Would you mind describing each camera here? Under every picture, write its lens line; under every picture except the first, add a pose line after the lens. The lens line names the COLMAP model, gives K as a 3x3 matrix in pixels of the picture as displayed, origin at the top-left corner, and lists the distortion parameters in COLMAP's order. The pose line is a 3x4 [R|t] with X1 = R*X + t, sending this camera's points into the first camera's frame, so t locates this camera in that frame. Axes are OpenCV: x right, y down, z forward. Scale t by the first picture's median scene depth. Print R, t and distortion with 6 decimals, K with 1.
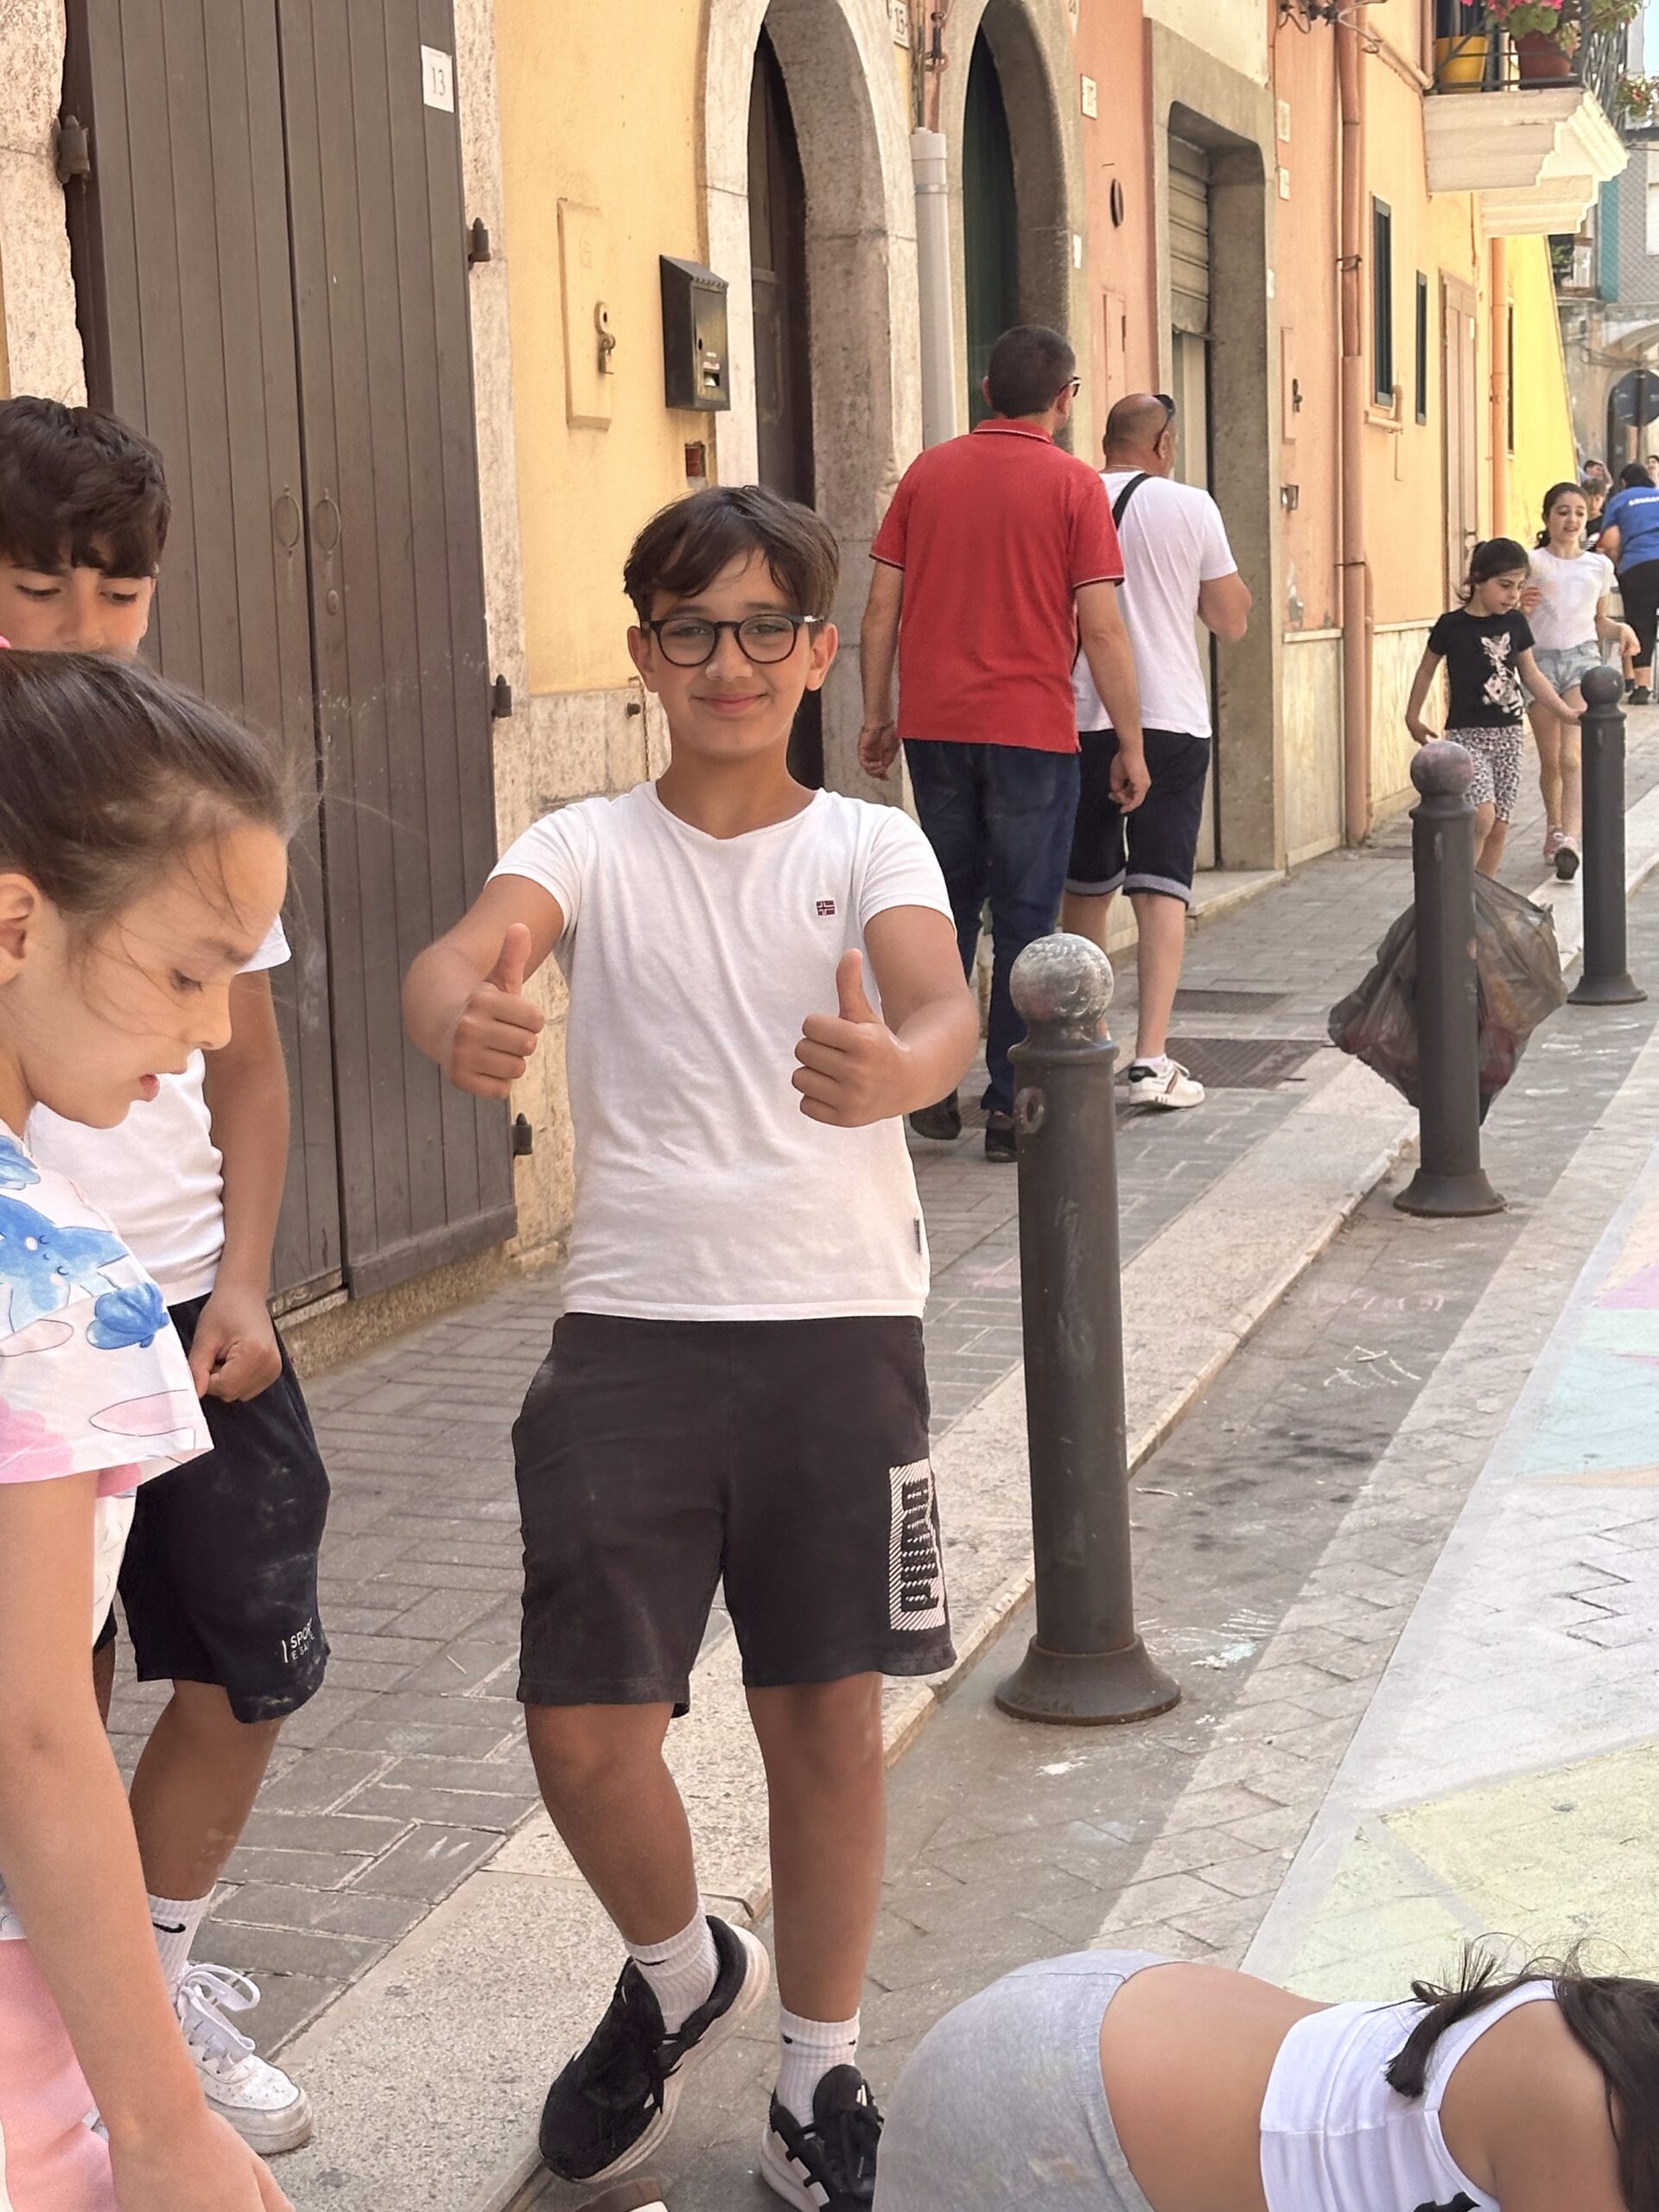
lens RADIAL K [[3851.9, 0, 818.6], [0, 3851.9, 1118.0], [0, 0, 1]] dist [0.141449, 0.000000]
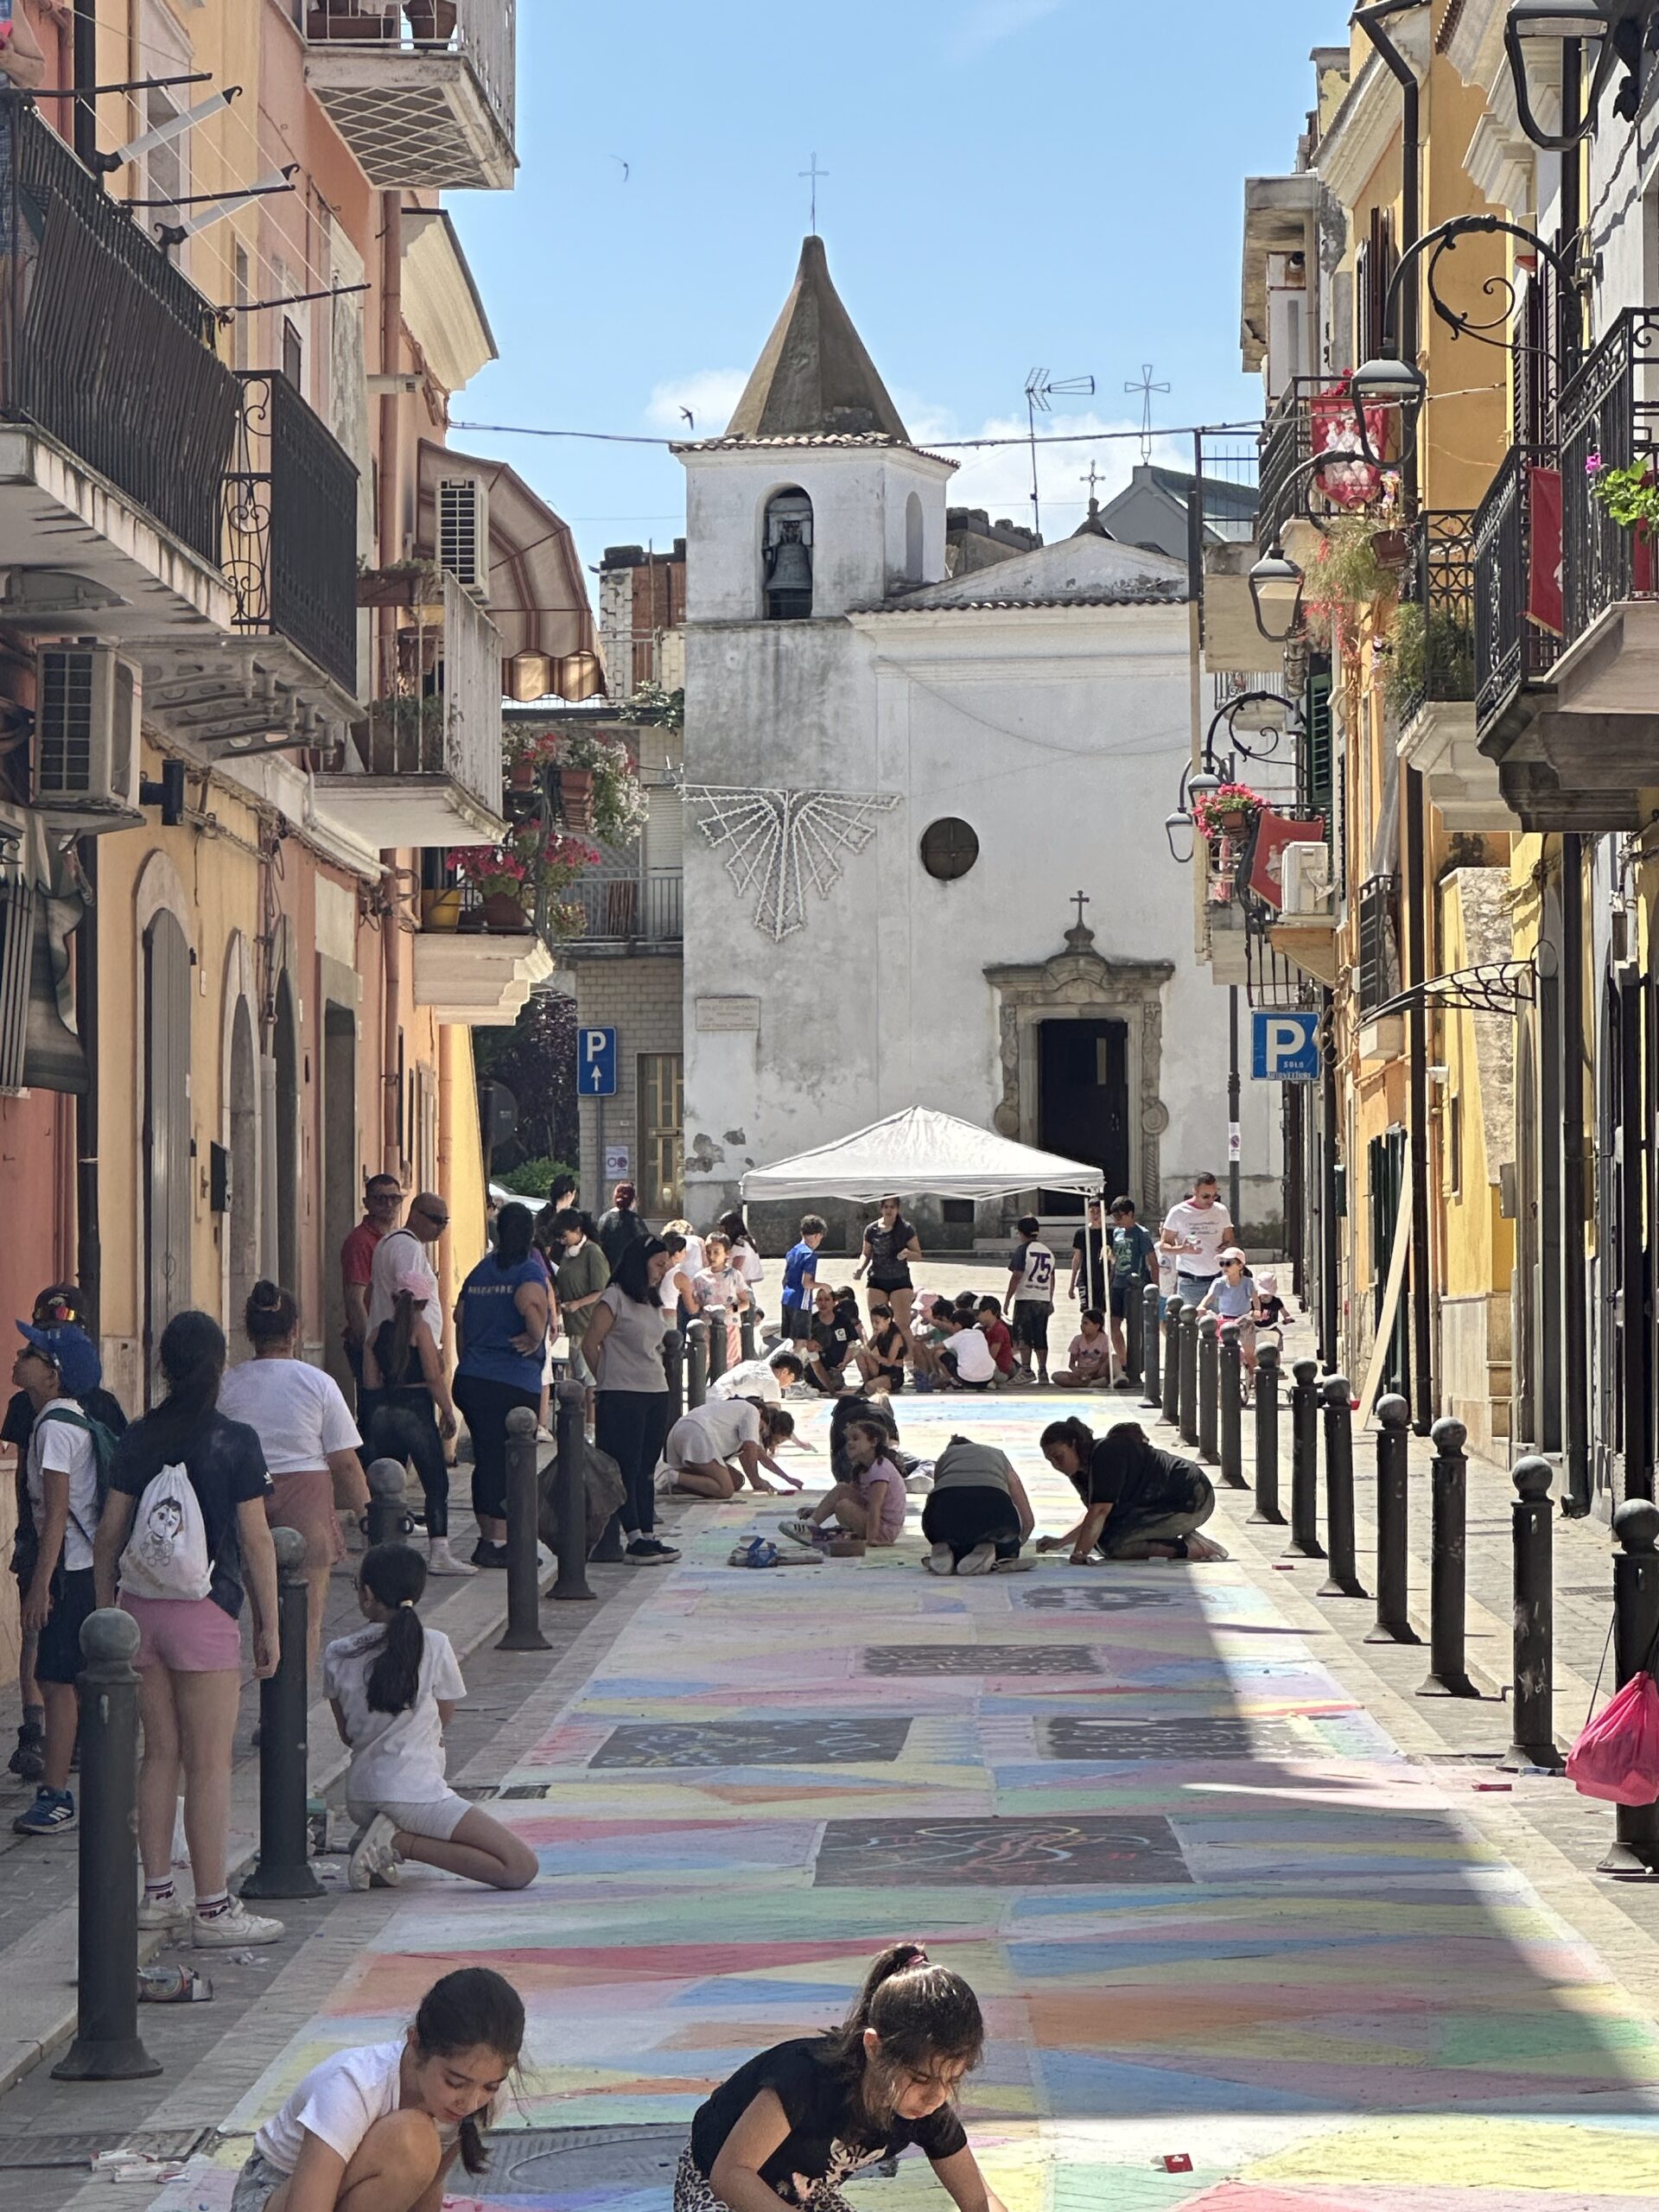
lens RADIAL K [[7657.9, 0, 834.0], [0, 7657.9, 1104.2], [0, 0, 1]] dist [-0.509282, 0.000000]
pose [[0.962501, 0.041069, 0.268150, -0.374428], [0.004123, 0.986146, -0.165831, 0.202275], [-0.271245, 0.160718, 0.948997, -1.371374]]
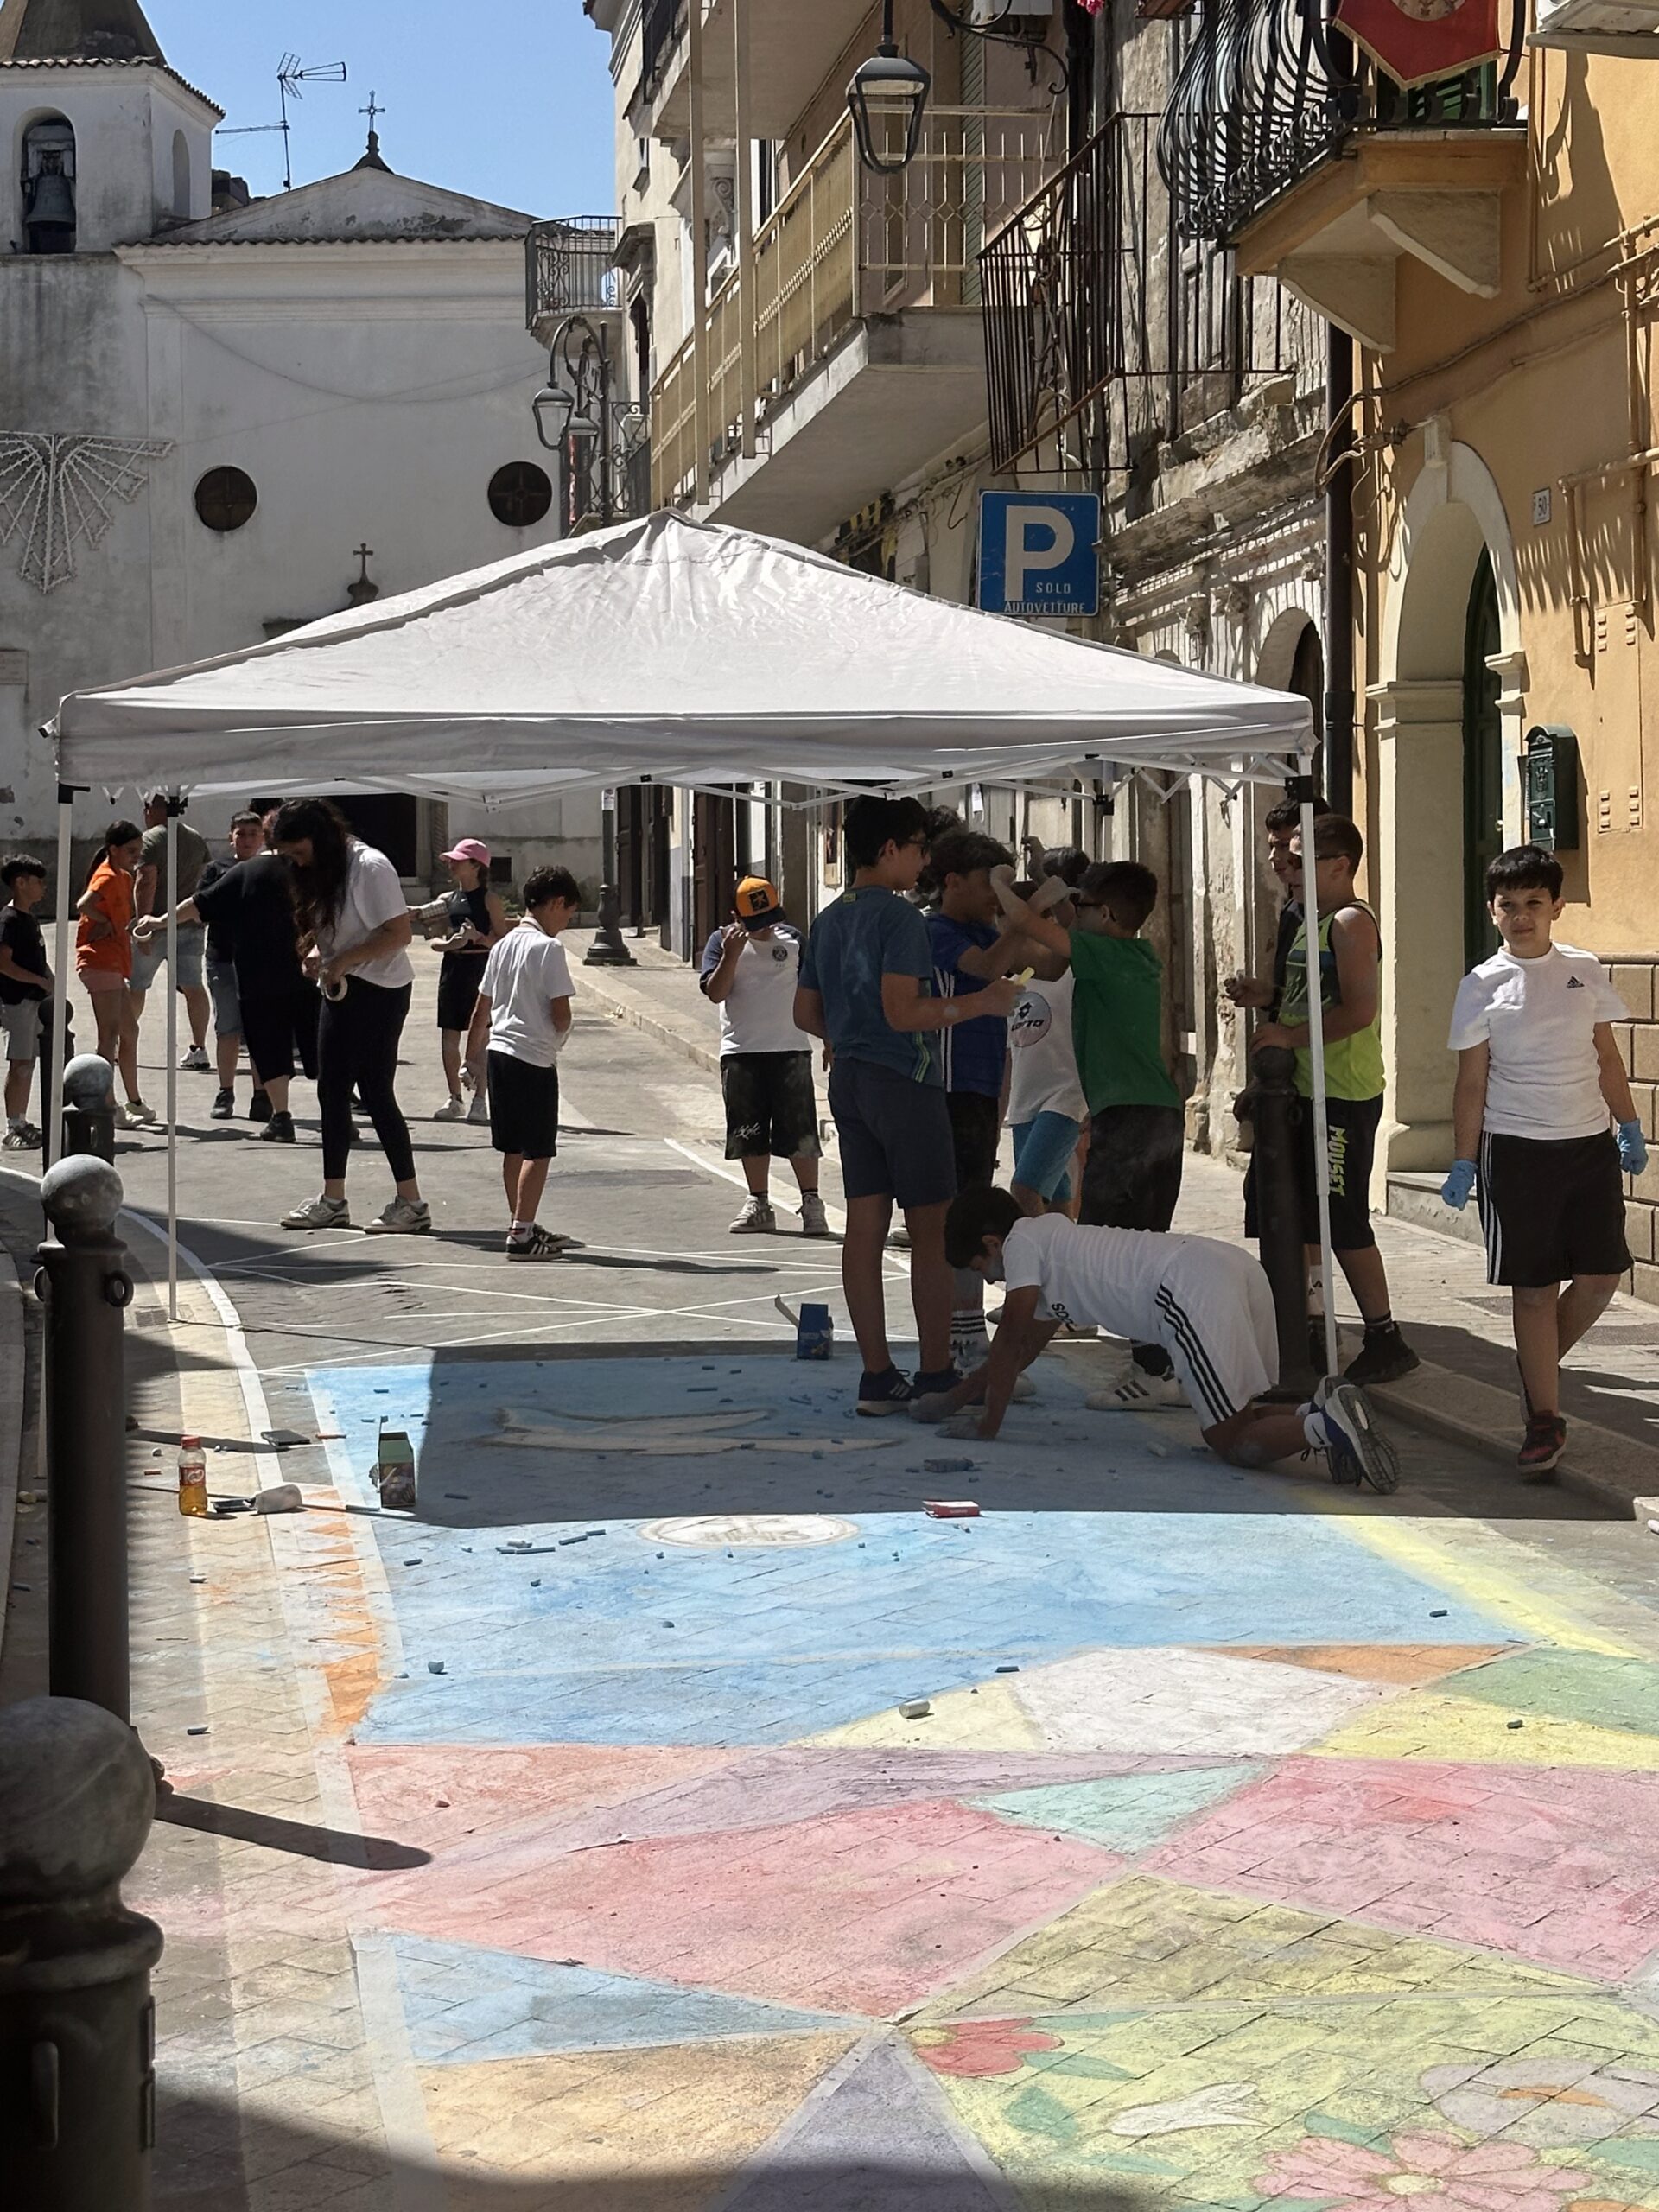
lens RADIAL K [[3851.9, 0, 805.4], [0, 3851.9, 1102.1], [0, 0, 1]] dist [0.141449, 0.000000]
pose [[0.892870, 0.014330, 0.450087, 0.337905], [0.030937, 0.995180, -0.093057, -0.215495], [-0.449251, 0.097012, 0.888123, 1.313575]]
